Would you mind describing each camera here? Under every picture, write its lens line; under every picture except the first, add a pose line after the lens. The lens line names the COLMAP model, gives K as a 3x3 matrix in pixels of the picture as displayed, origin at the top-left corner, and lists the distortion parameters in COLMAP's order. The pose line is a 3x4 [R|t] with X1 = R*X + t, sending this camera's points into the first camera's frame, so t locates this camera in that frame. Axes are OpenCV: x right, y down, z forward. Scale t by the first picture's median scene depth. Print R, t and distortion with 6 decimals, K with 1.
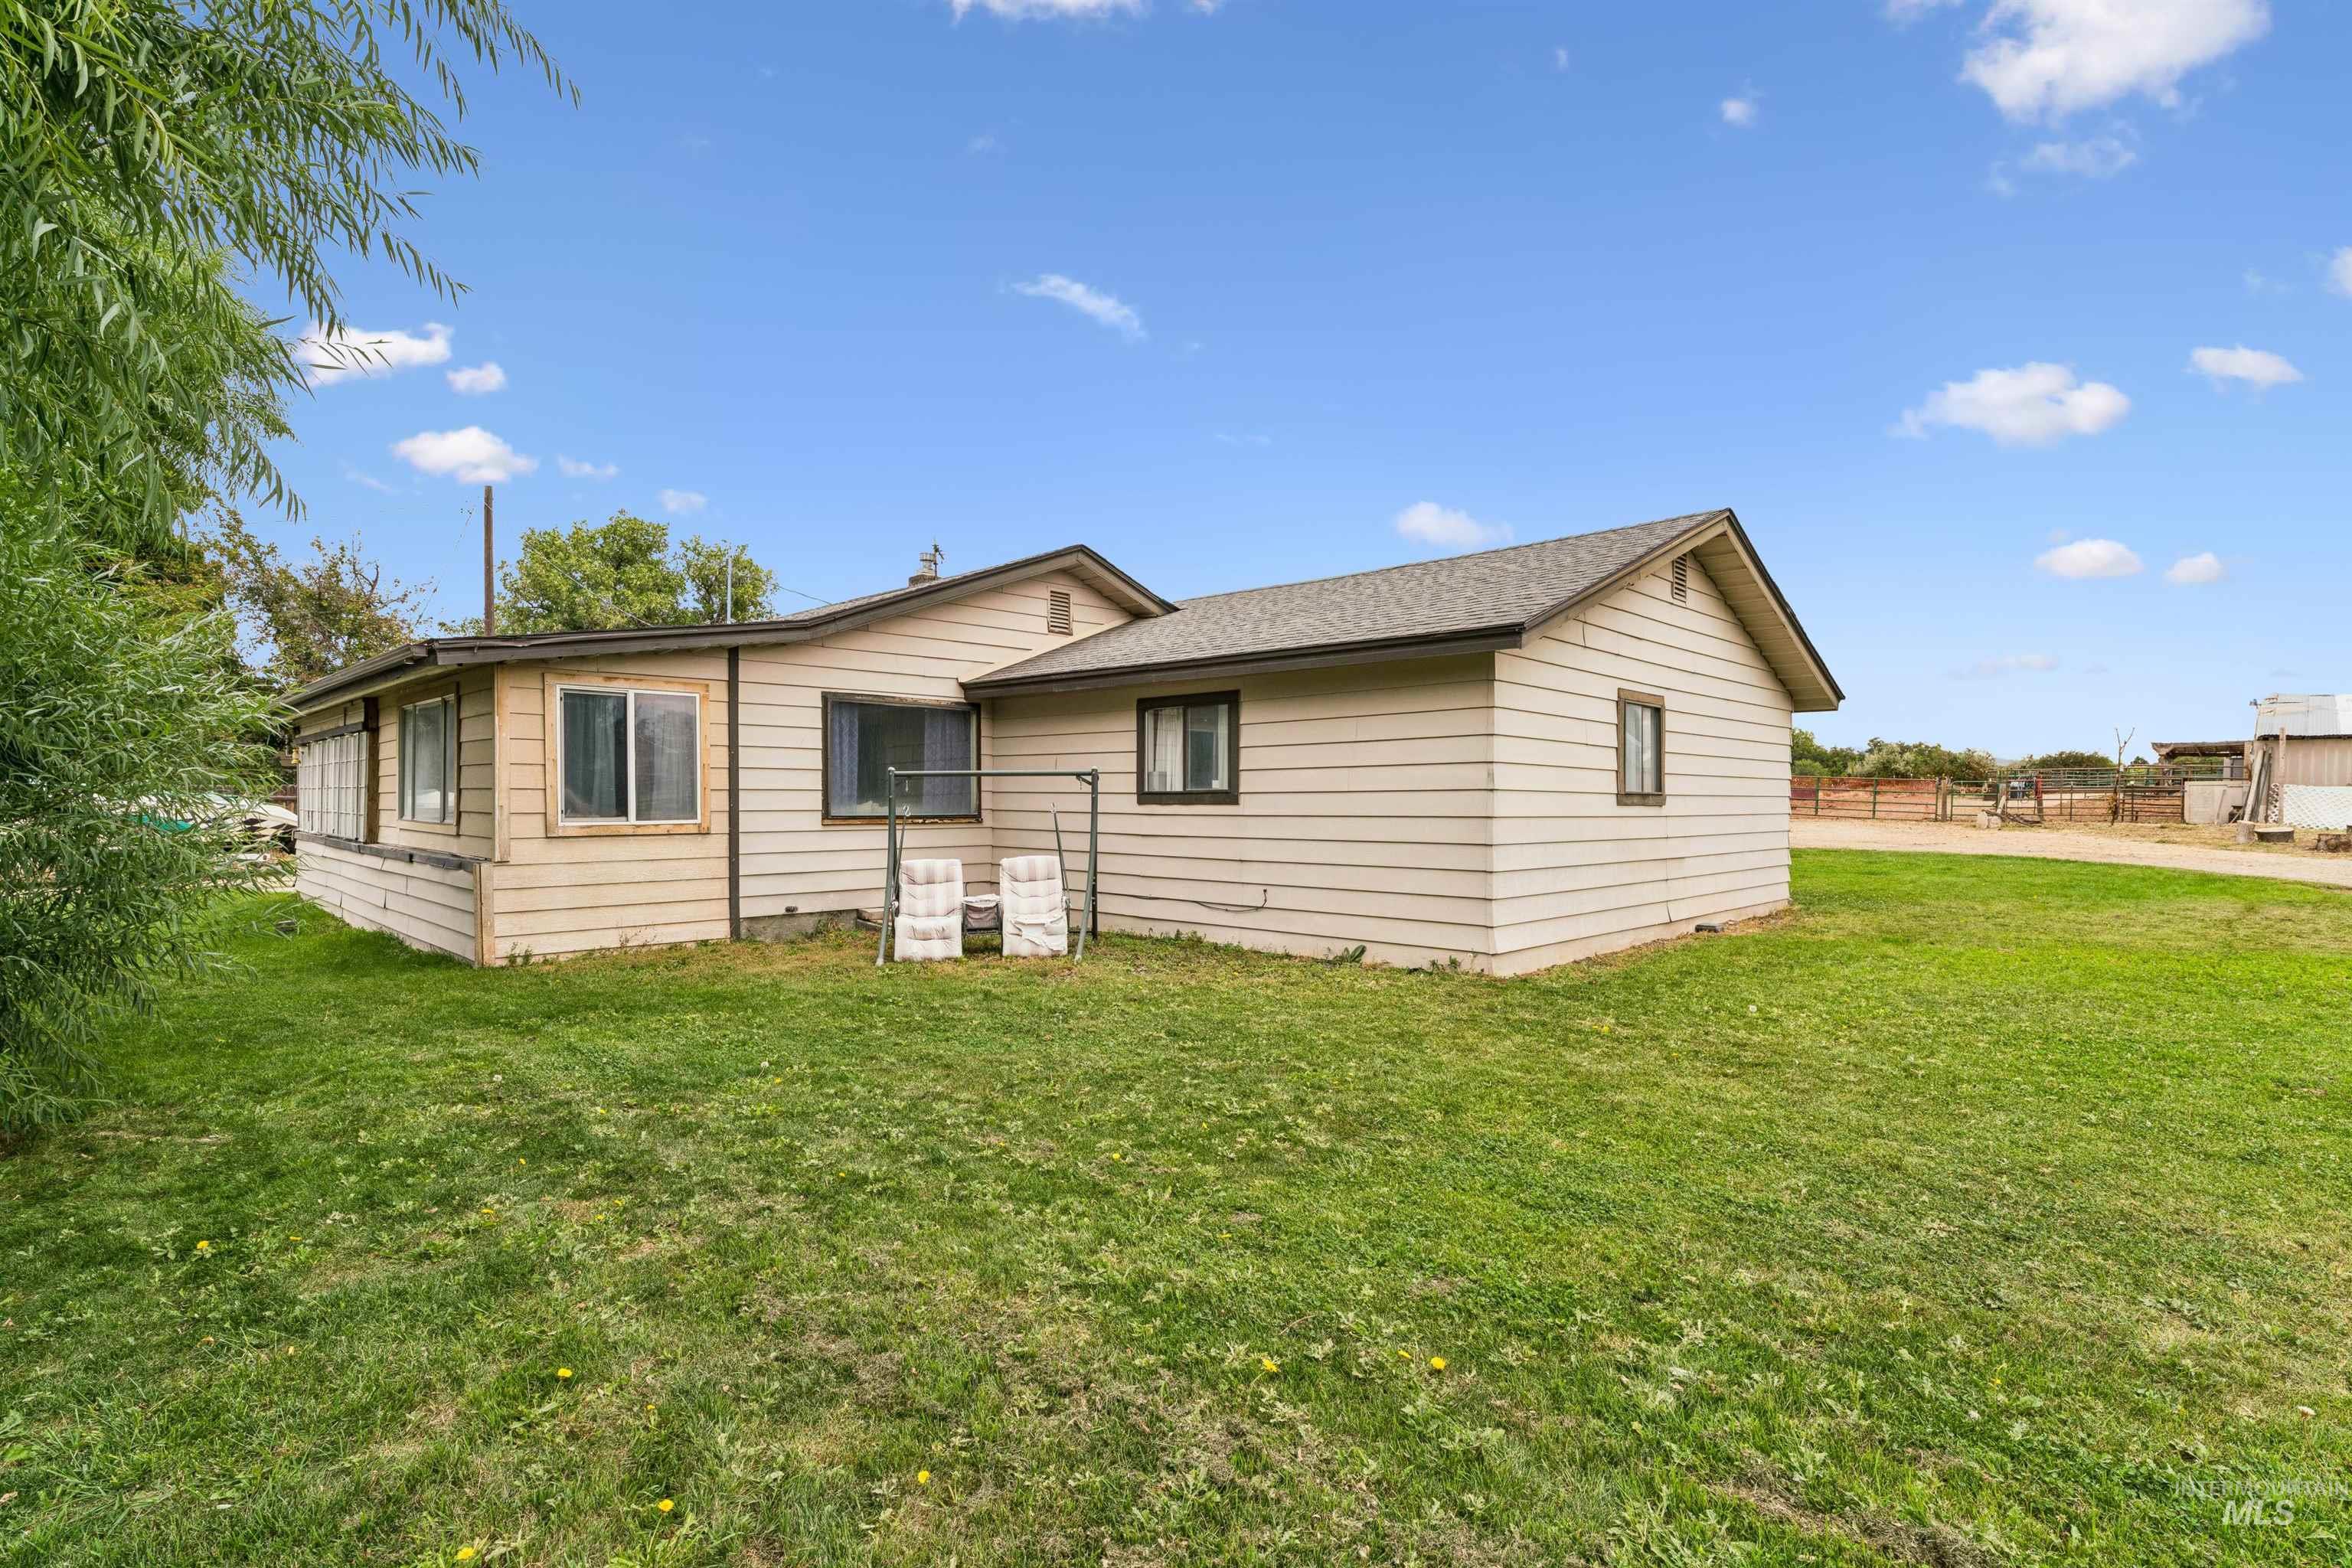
lens RADIAL K [[1082.0, 0, 1160.5], [0, 1082.0, 828.8], [0, 0, 1]] dist [-0.003313, -0.000123]
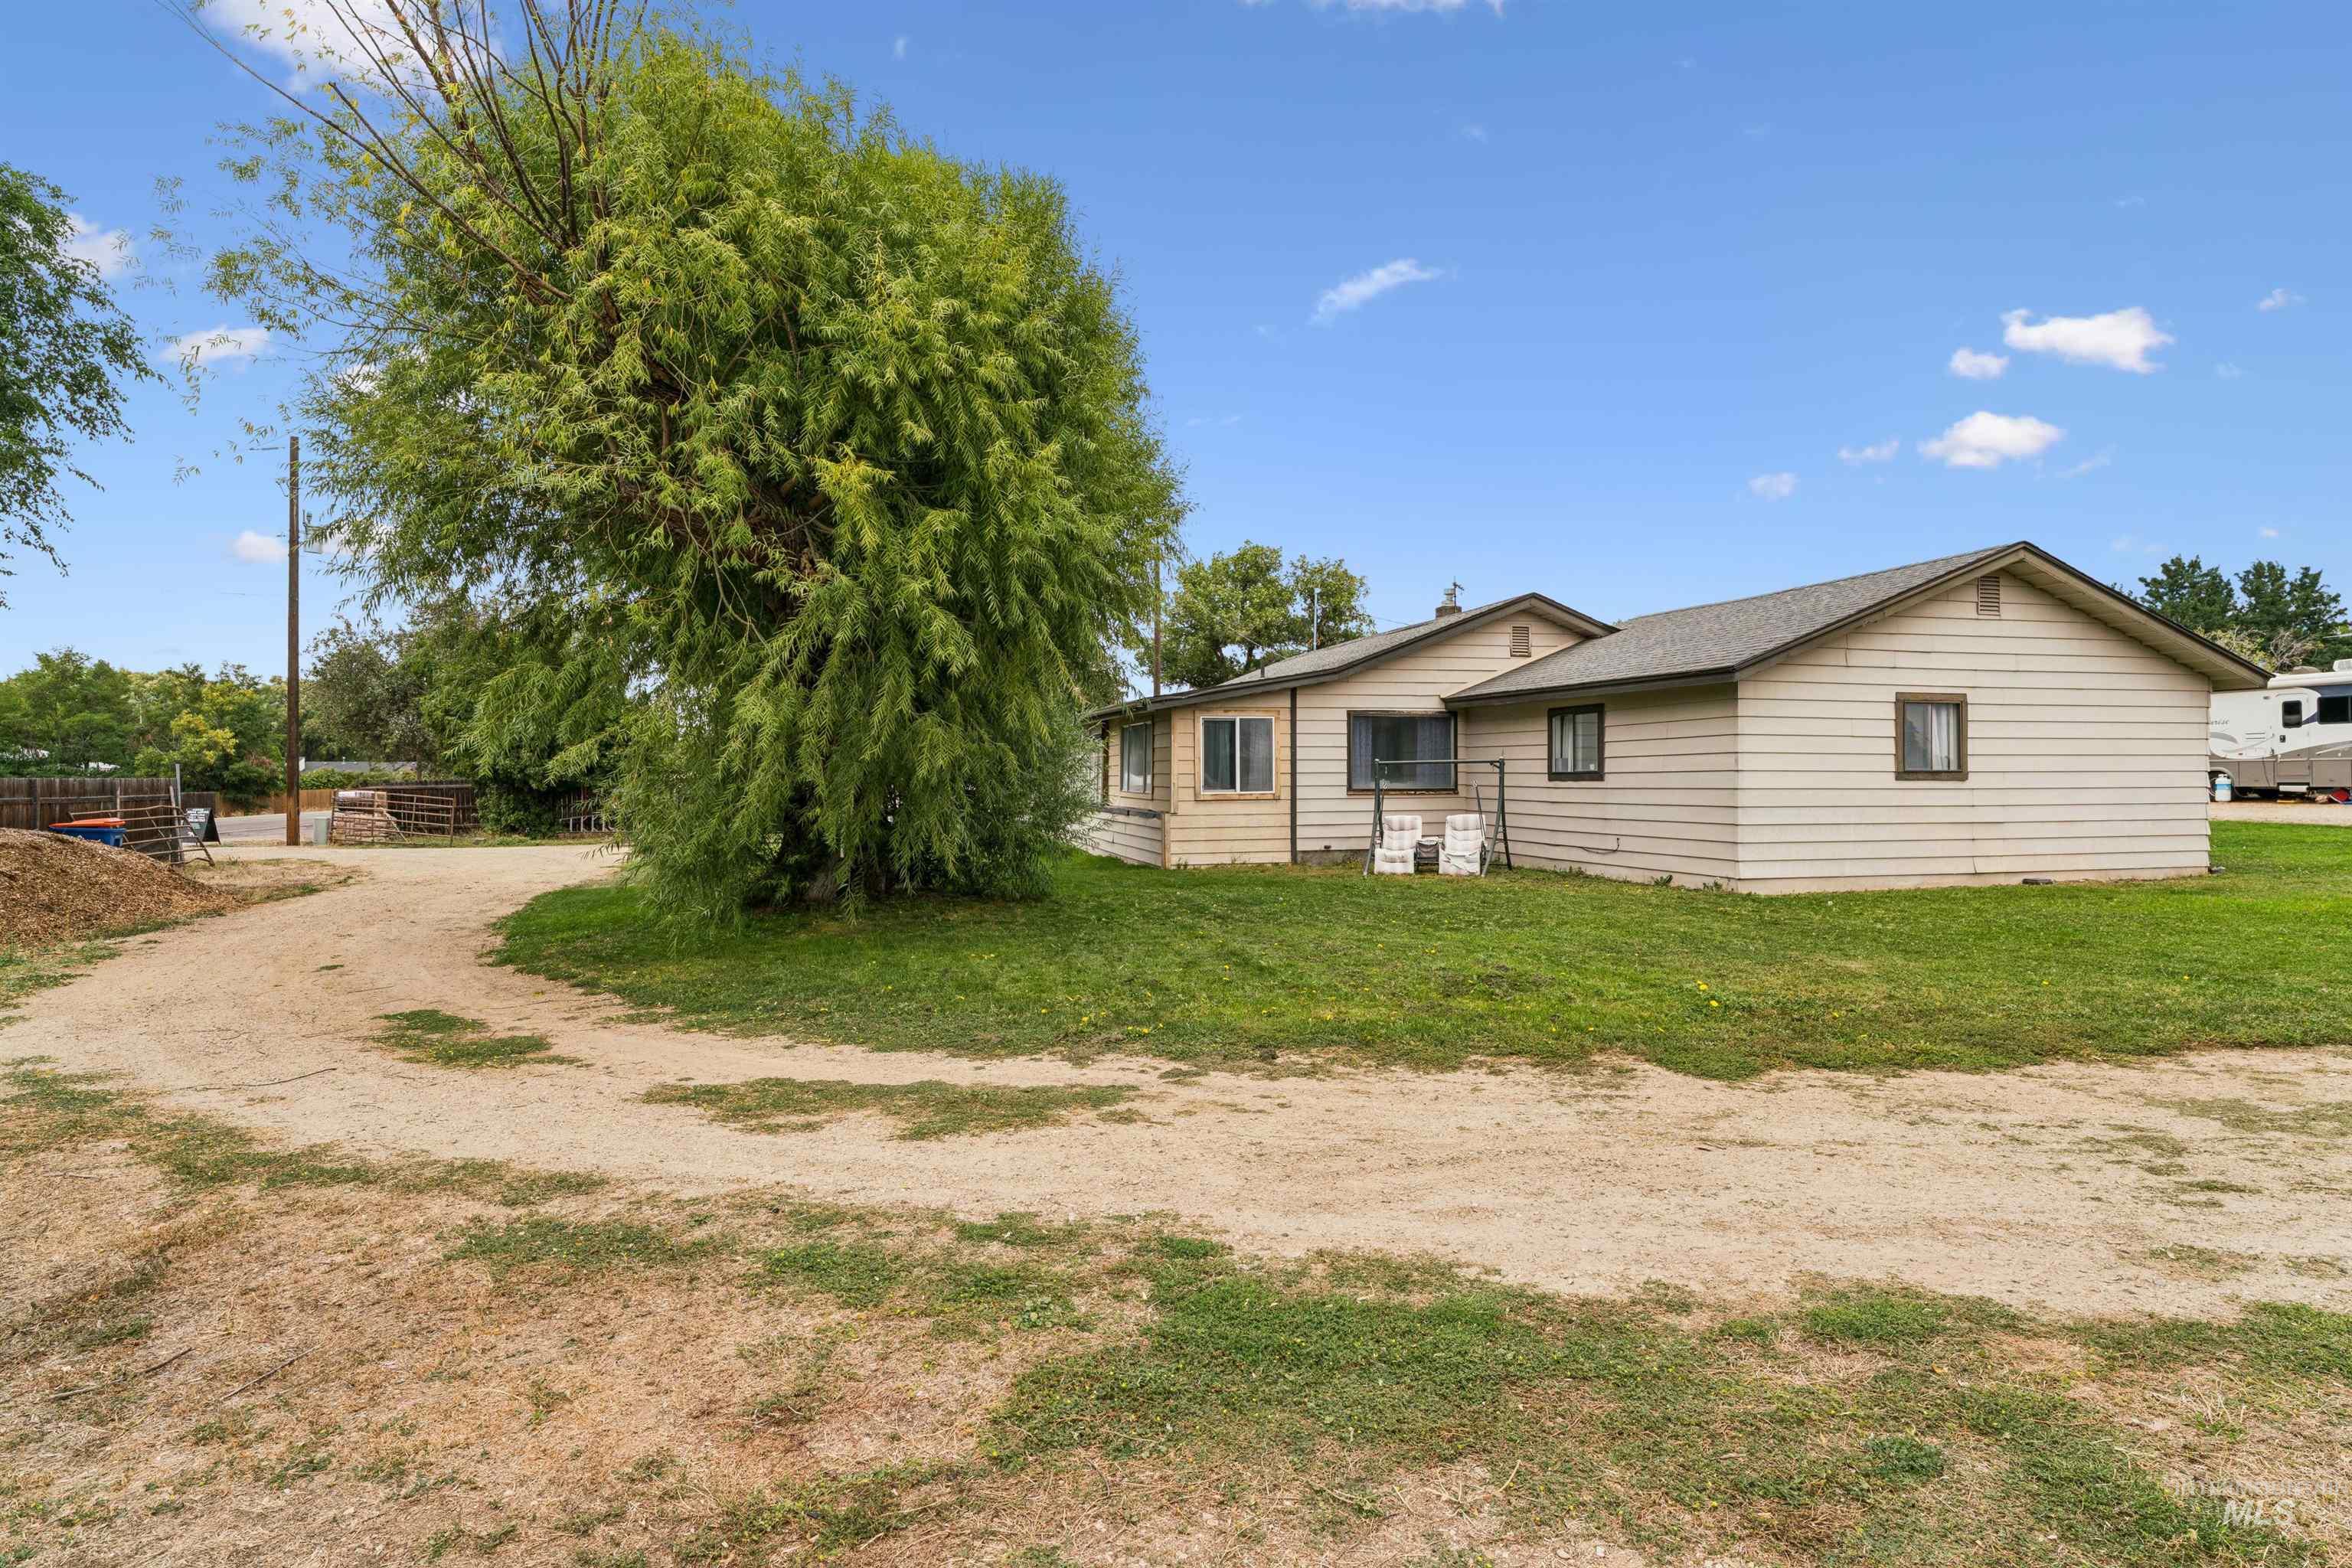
lens RADIAL K [[1225.3, 0, 1171.7], [0, 1225.3, 782.4], [0, 0, 1]] dist [-0.002322, -0.000140]
pose [[0.862220, -0.003369, -0.506523, 0.405943], [-0.006985, 0.999804, -0.018541, 0.014652], [0.506486, 0.019524, 0.862027, -0.732192]]
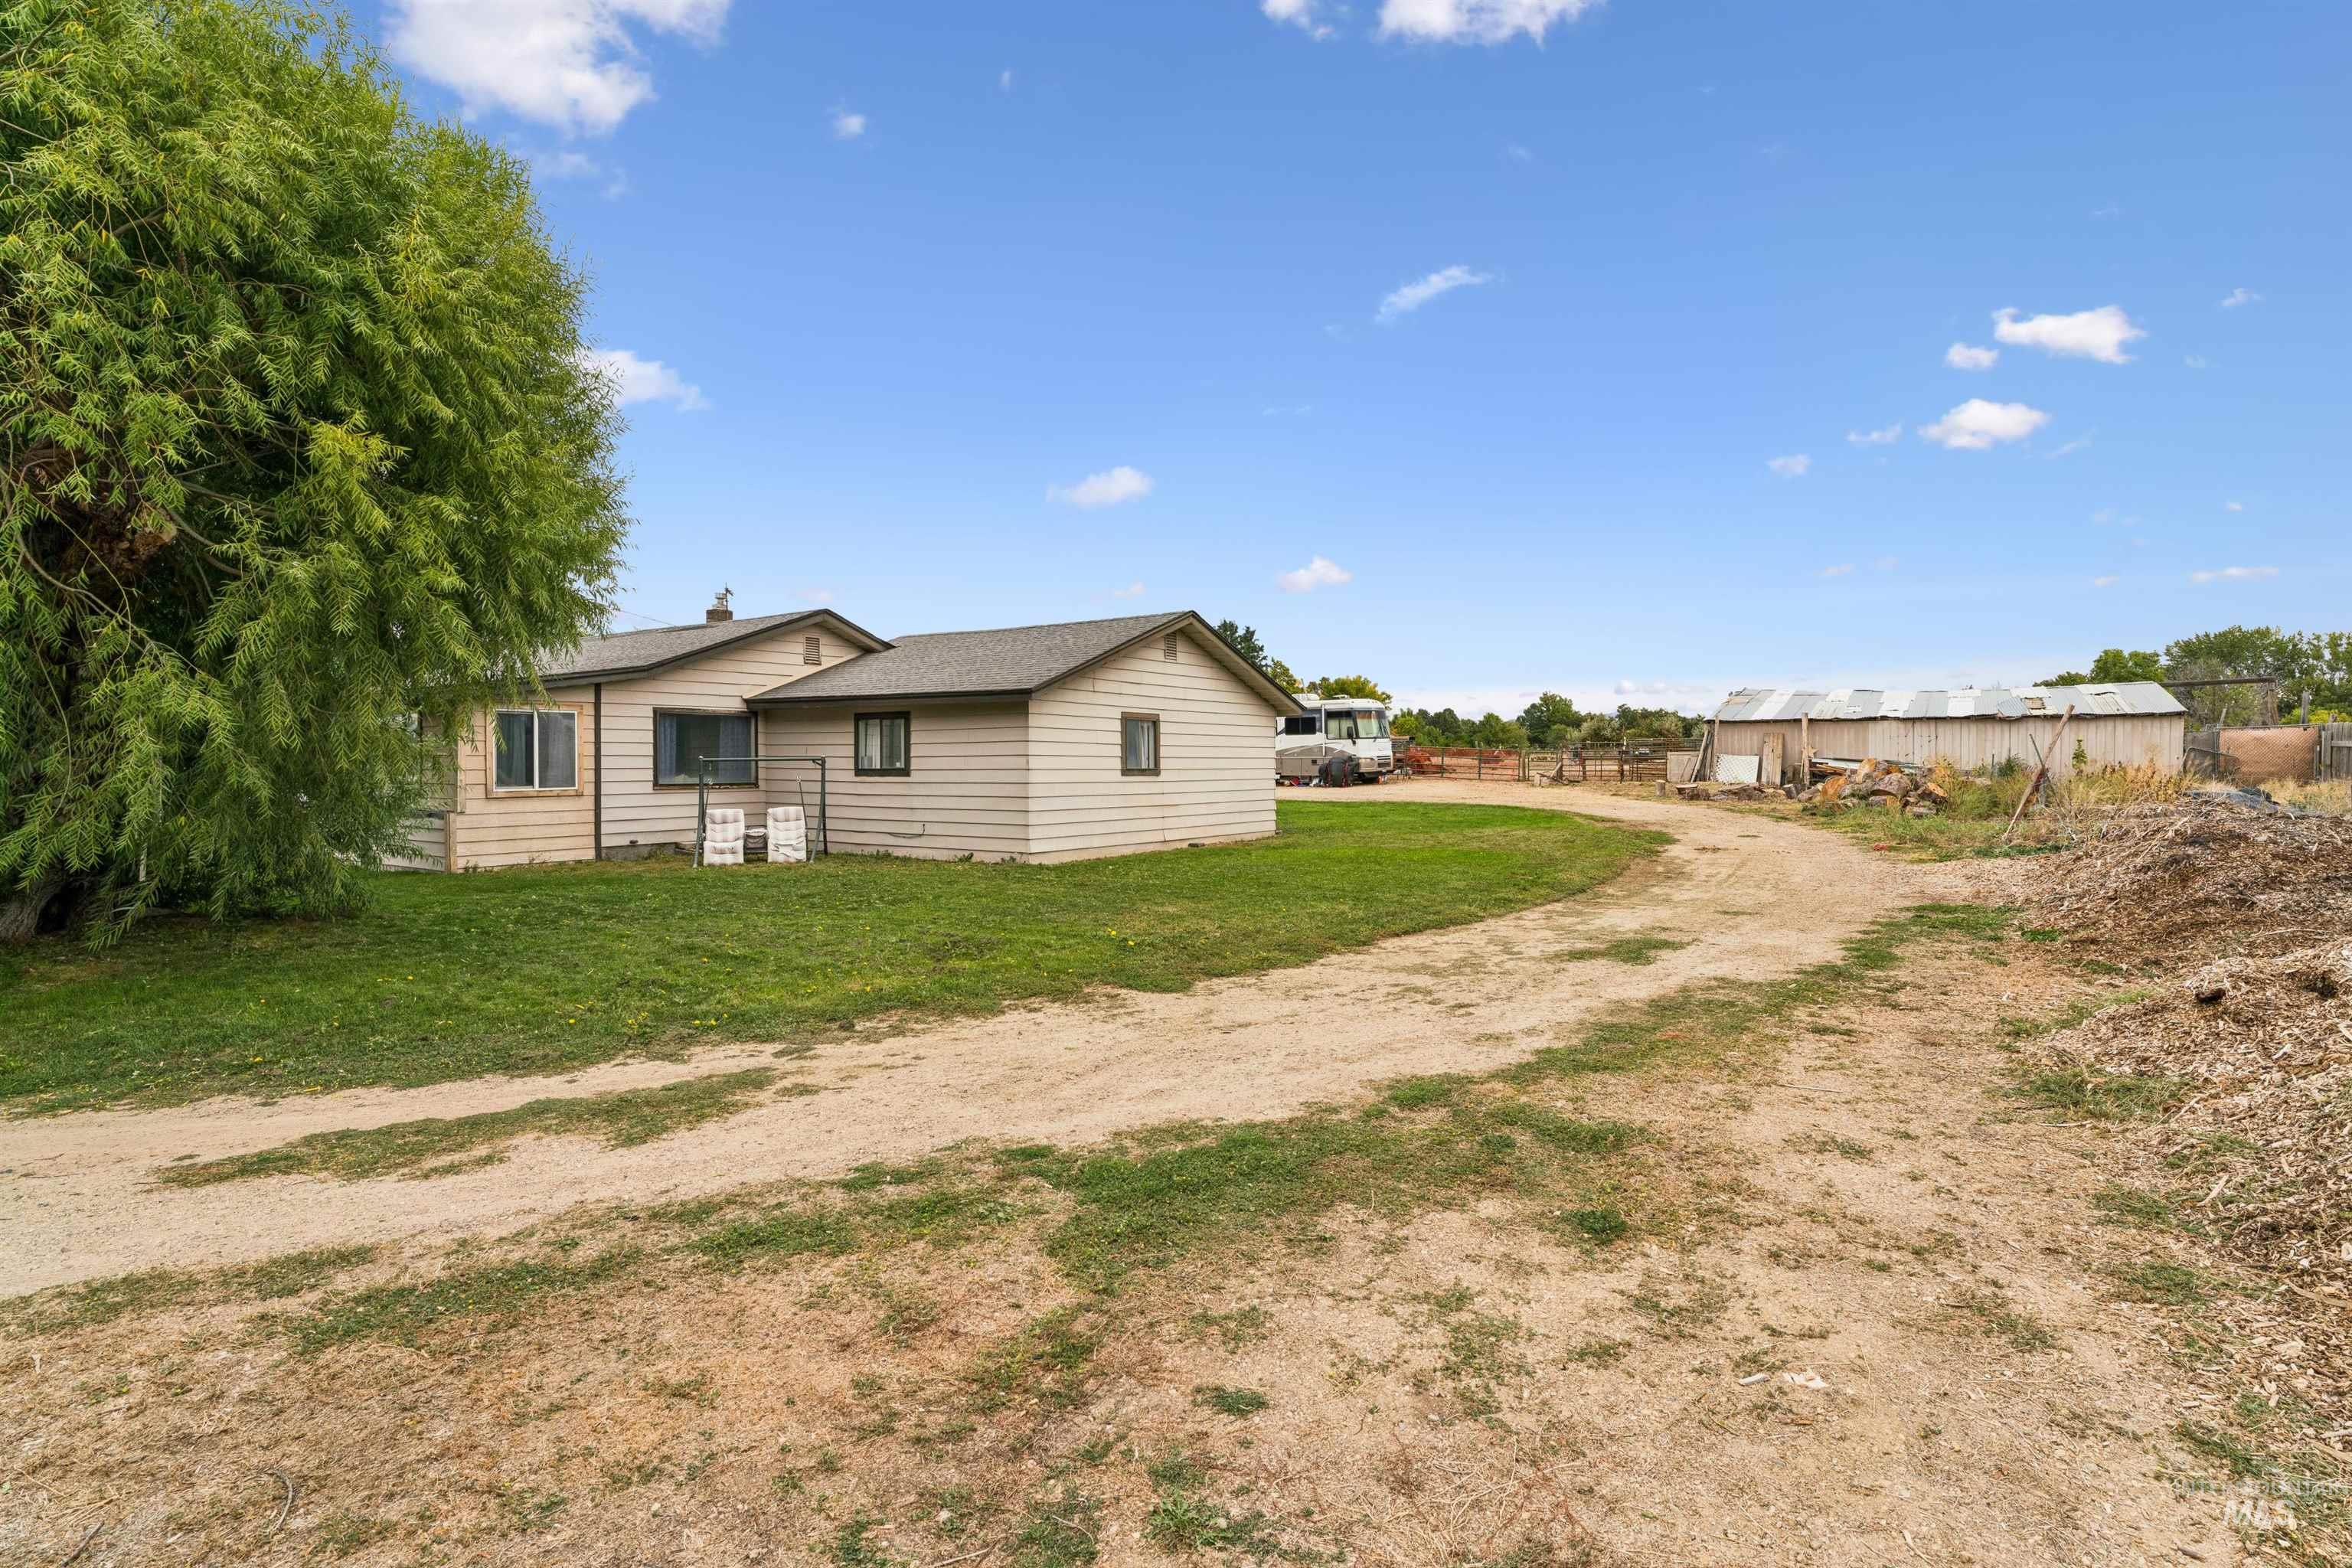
lens RADIAL K [[1136.8, 0, 1187.1], [0, 1136.8, 768.1], [0, 0, 1]] dist [-0.002375, -0.000251]
pose [[0.983332, -0.004164, 0.181770, 0.177115], [0.007814, 0.999782, -0.019369, 0.003242], [-0.181649, 0.020467, 0.983150, -0.884336]]
